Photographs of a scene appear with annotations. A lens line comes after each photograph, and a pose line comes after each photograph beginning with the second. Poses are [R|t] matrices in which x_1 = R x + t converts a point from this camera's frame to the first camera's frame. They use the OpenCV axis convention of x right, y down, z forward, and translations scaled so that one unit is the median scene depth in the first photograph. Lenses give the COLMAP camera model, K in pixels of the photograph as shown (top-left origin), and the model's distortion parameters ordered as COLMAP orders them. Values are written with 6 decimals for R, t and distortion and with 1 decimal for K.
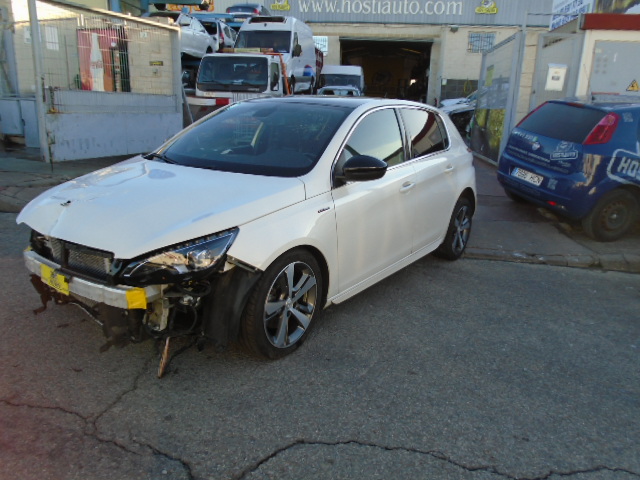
lens RADIAL K [[504.5, 0, 325.3], [0, 504.5, 243.5], [0, 0, 1]] dist [-0.013527, 0.011973]
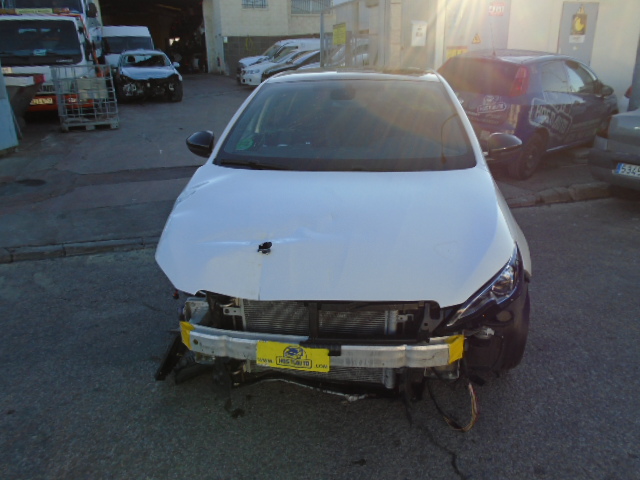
lens RADIAL K [[504.5, 0, 317.4], [0, 504.5, 237.7], [0, 0, 1]] dist [-0.013527, 0.011973]
pose [[0.886938, -0.204267, 0.414265, -0.375591], [0.175727, 0.978679, 0.106341, -0.081370], [-0.427154, -0.021521, 0.903923, 0.162655]]
